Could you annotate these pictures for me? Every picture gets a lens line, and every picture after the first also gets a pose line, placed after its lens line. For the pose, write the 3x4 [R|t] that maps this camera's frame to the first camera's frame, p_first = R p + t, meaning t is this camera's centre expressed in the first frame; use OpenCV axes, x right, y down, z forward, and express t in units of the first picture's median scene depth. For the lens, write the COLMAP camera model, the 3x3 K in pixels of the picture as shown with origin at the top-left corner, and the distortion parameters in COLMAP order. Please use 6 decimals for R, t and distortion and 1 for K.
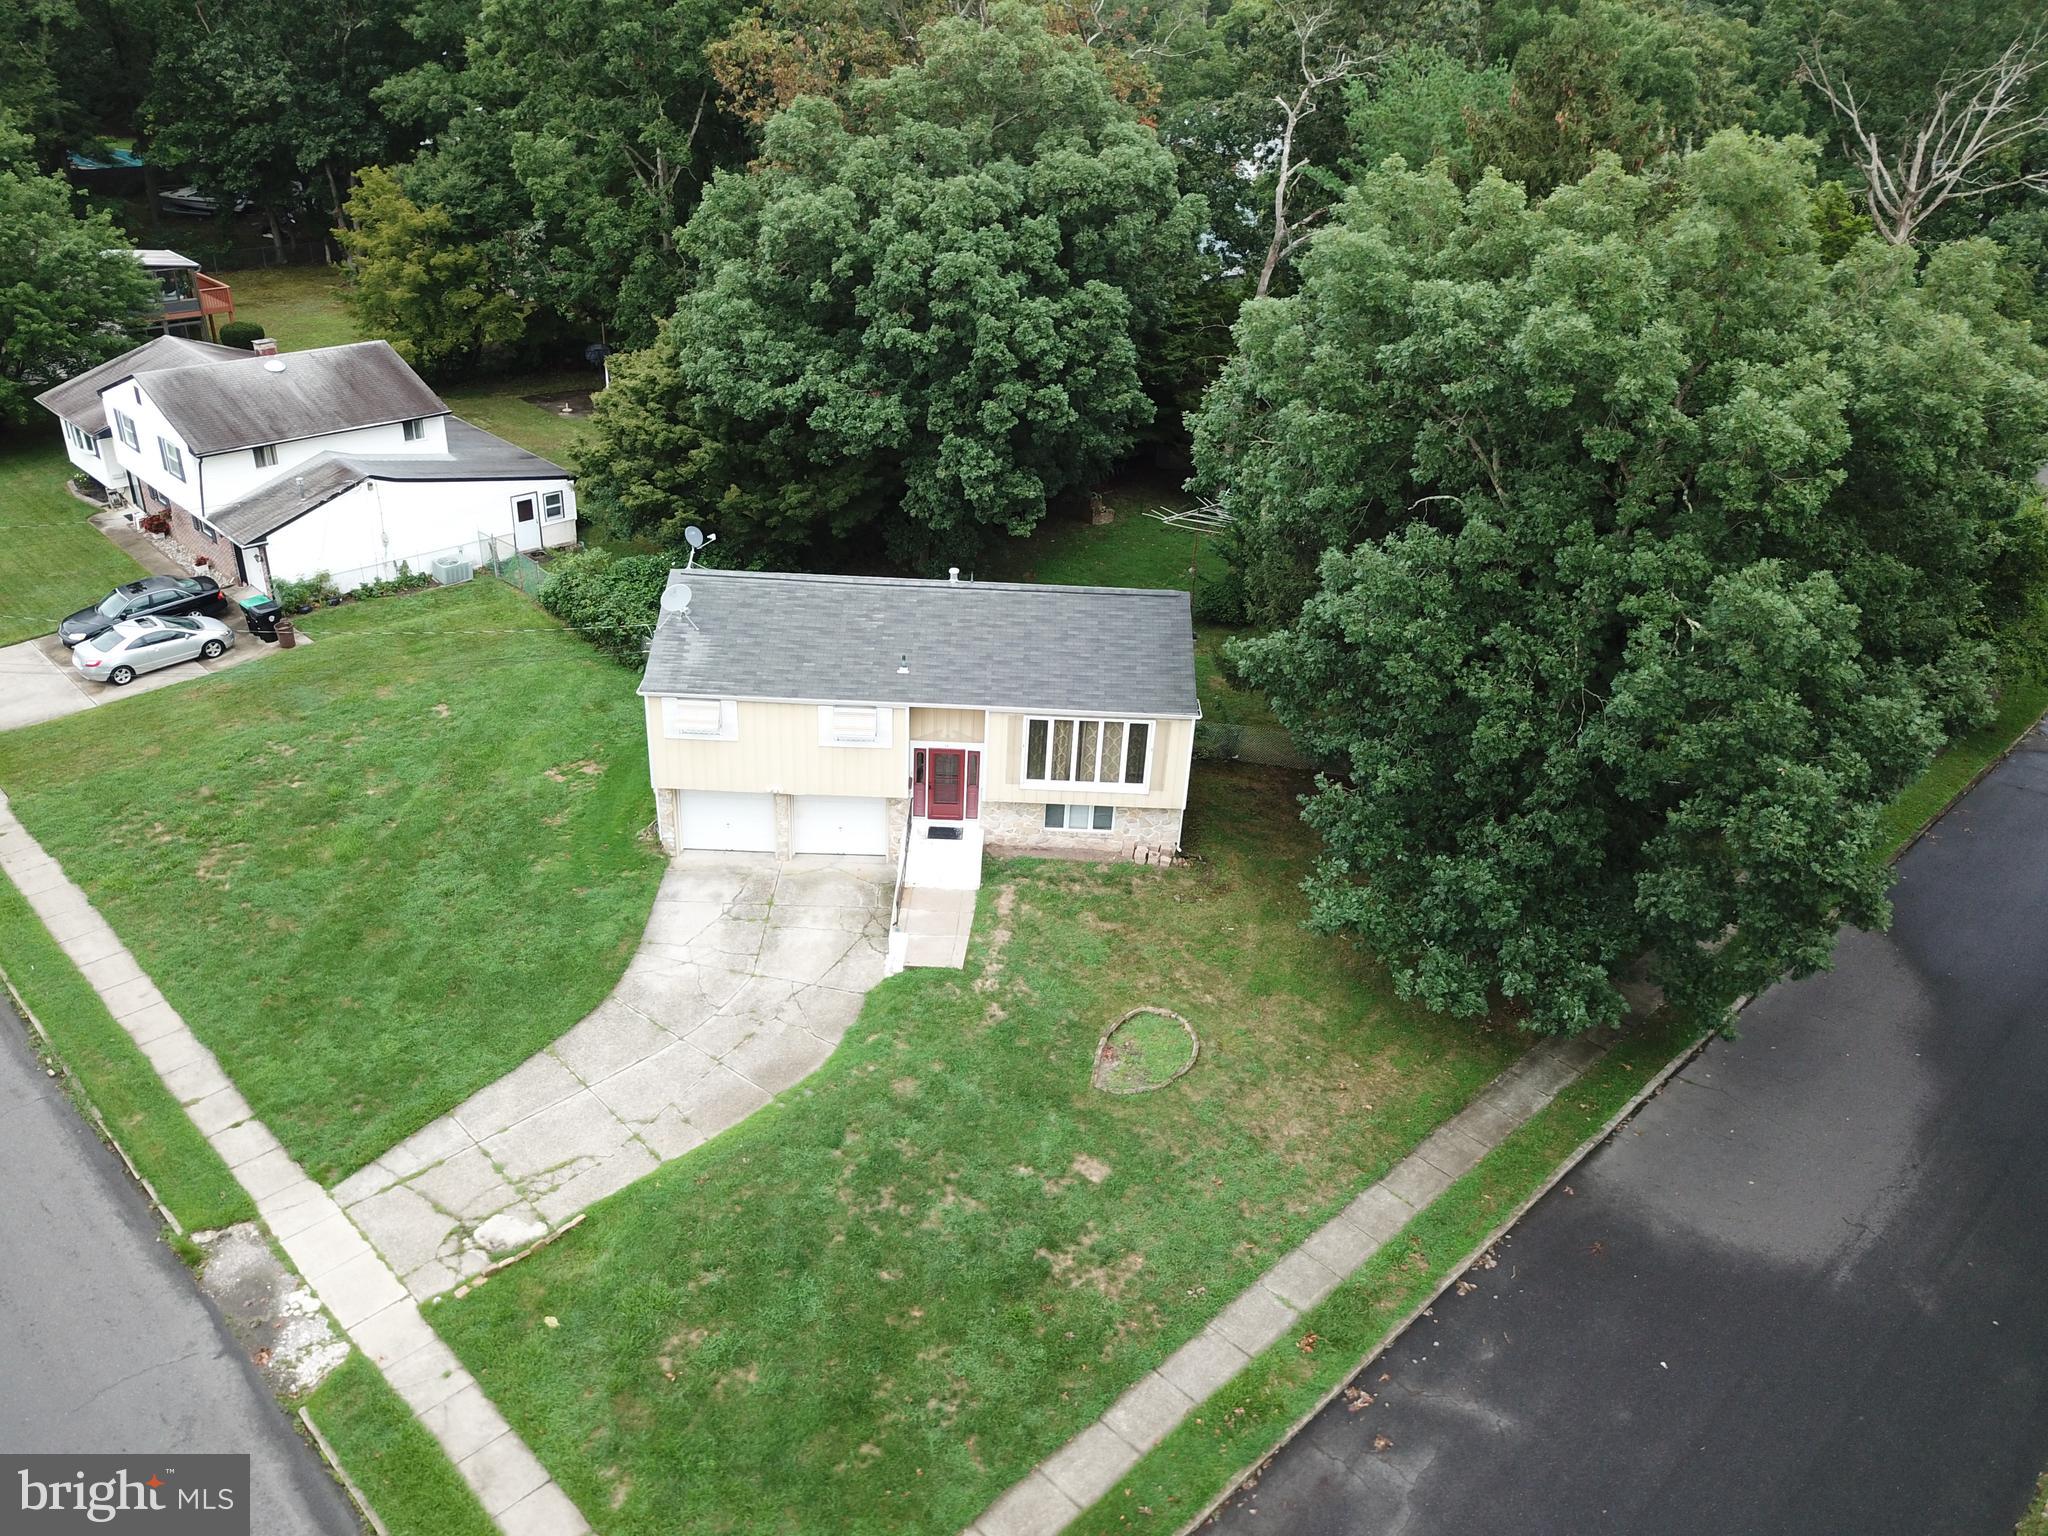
lens RADIAL K [[1574.1, 0, 1024.0], [0, 1574.1, 768.0], [0, 0, 1]] dist [0.000830, 0.004759]
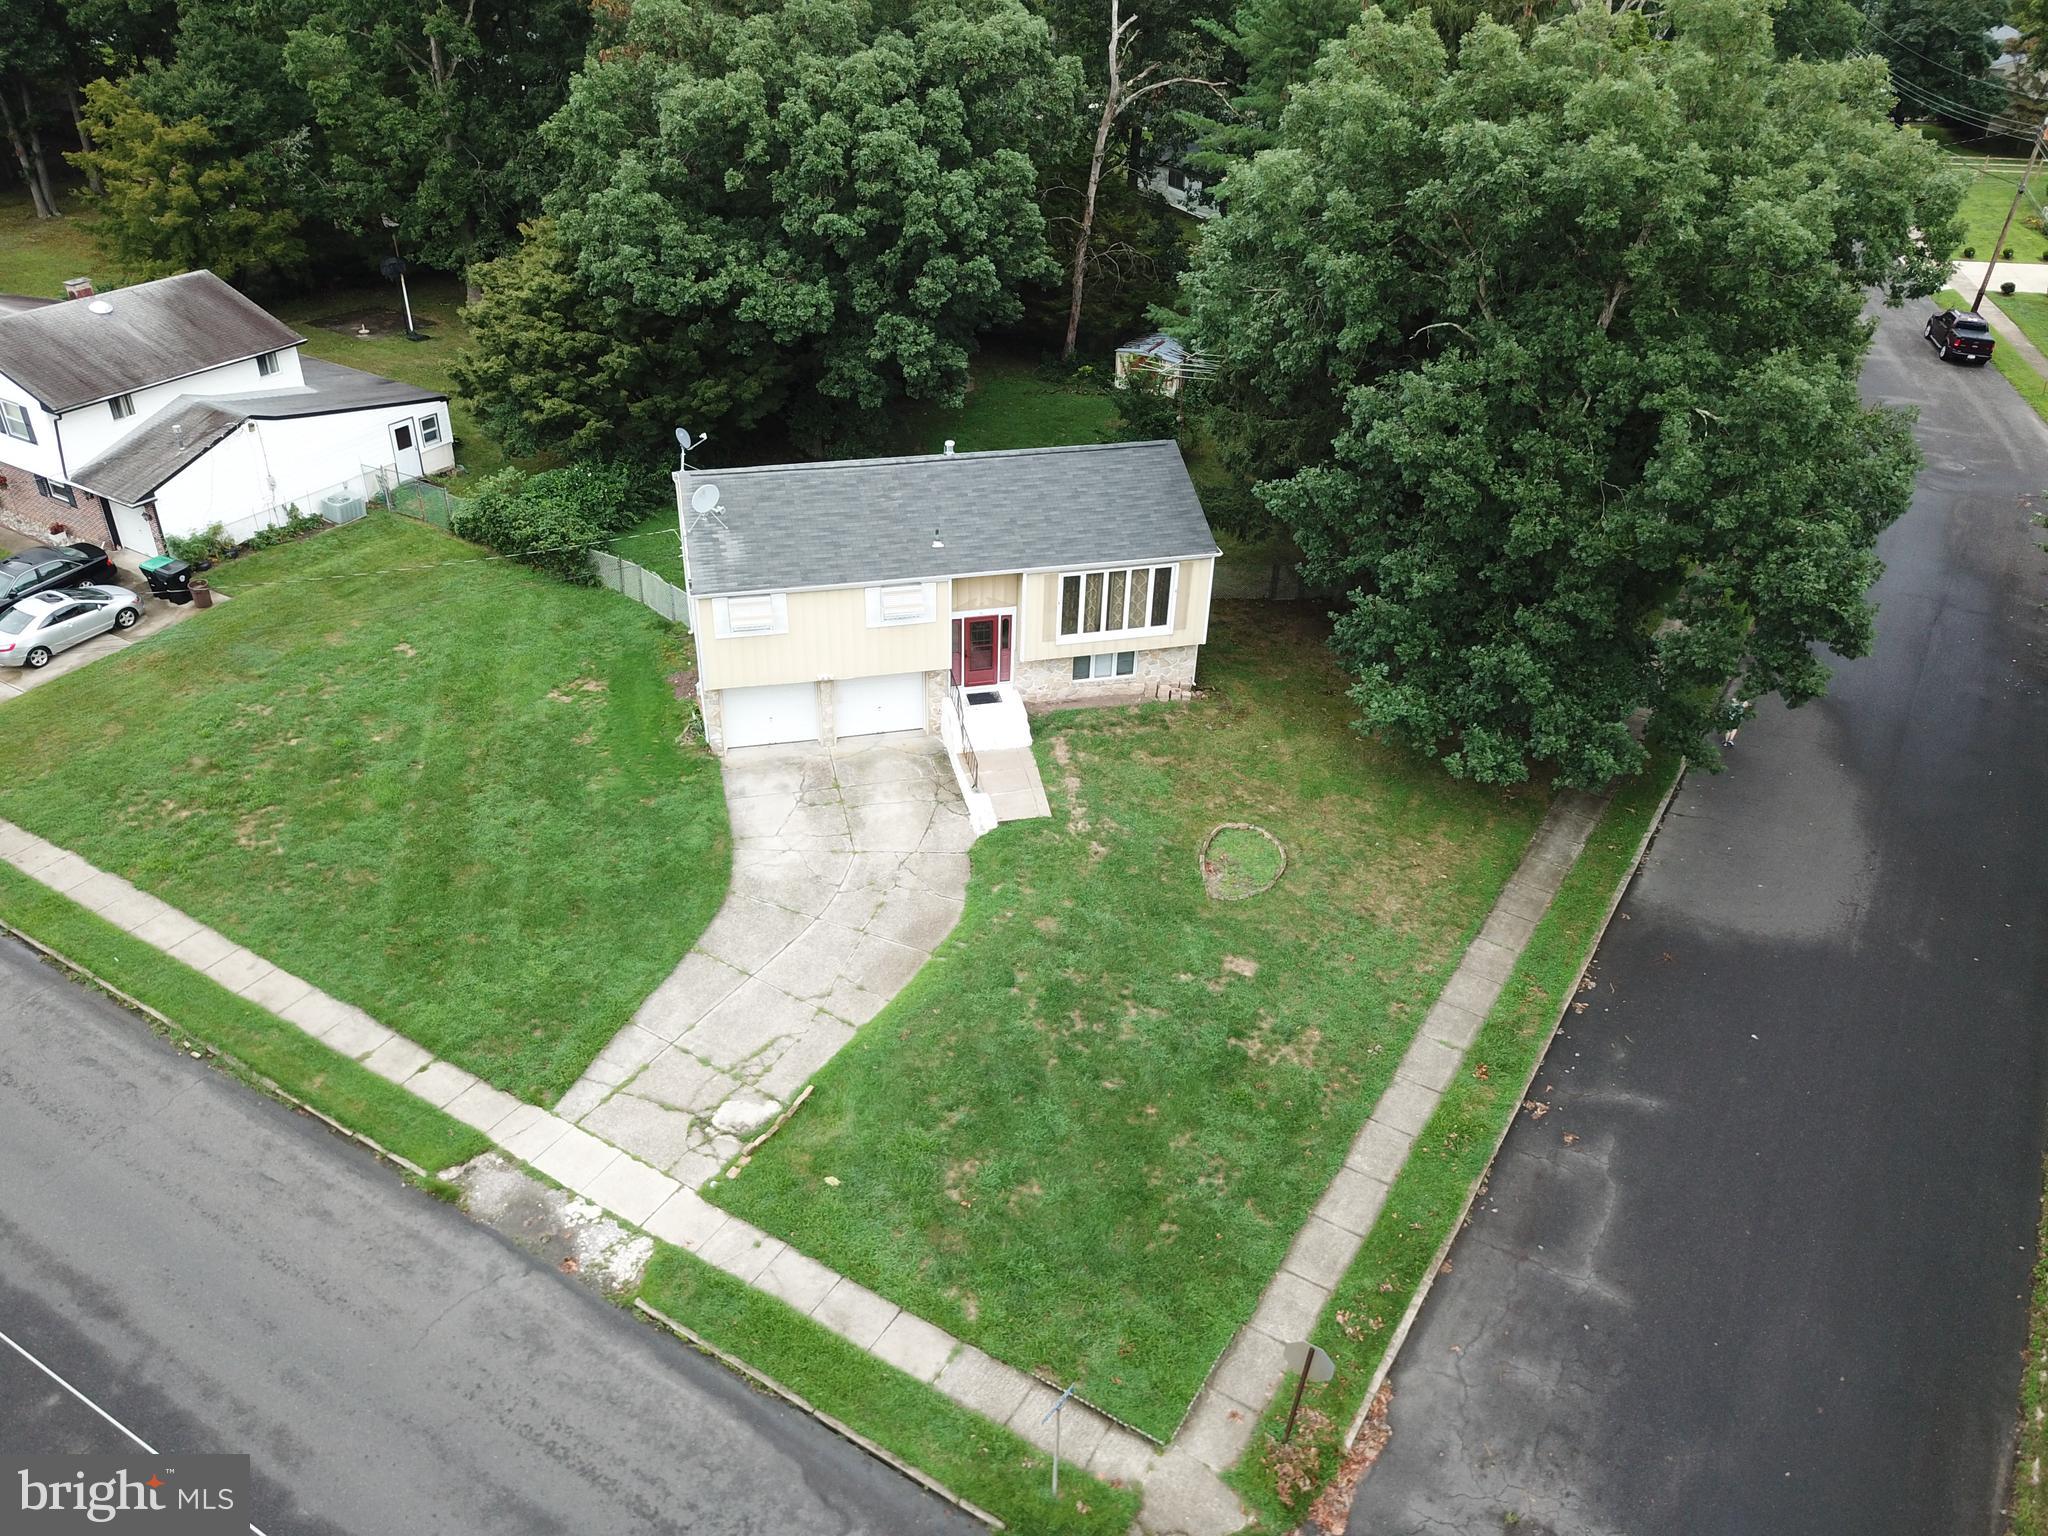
lens RADIAL K [[1566.7, 0, 1024.0], [0, 1566.7, 768.0], [0, 0, 1]] dist [0.006578, 0.001835]
pose [[0.971298, -0.144936, 0.188608, -0.239835], [0.130243, 0.987555, 0.088159, -0.000230], [-0.199038, -0.061064, 0.978087, -0.032022]]
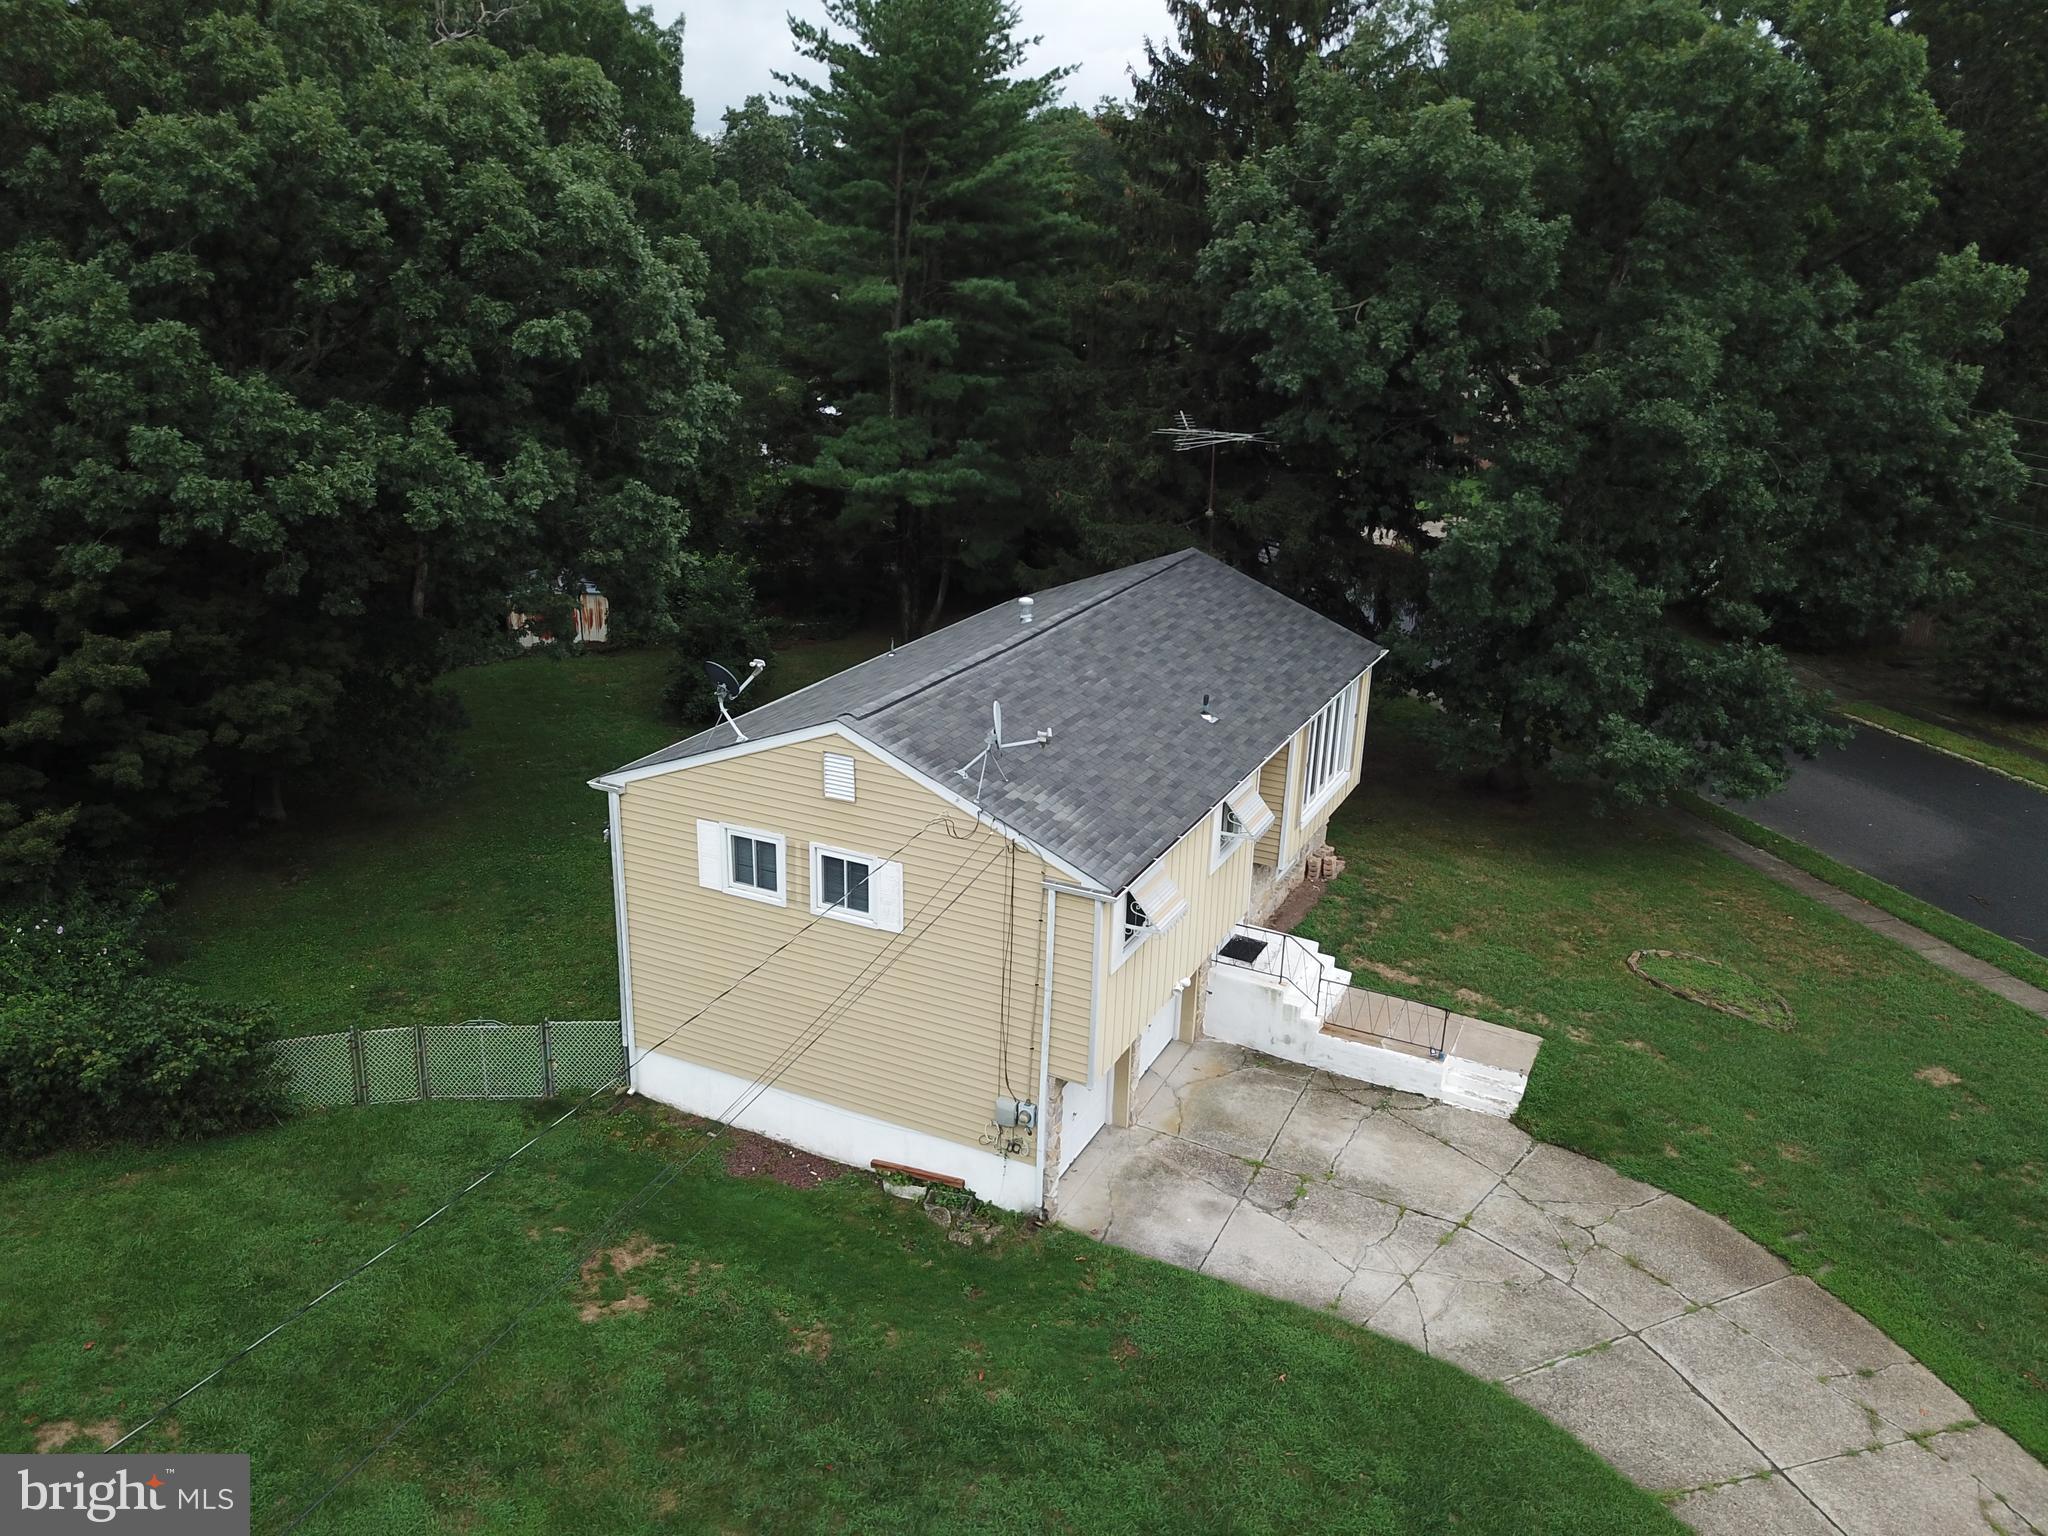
lens RADIAL K [[1574.1, 0, 1024.0], [0, 1574.1, 768.0], [0, 0, 1]] dist [0.000830, 0.004759]
pose [[0.436535, -0.336550, 0.834369, -0.655732], [0.417595, 0.897242, 0.143429, -0.172084], [-0.796901, 0.285816, 0.532219, 0.731905]]
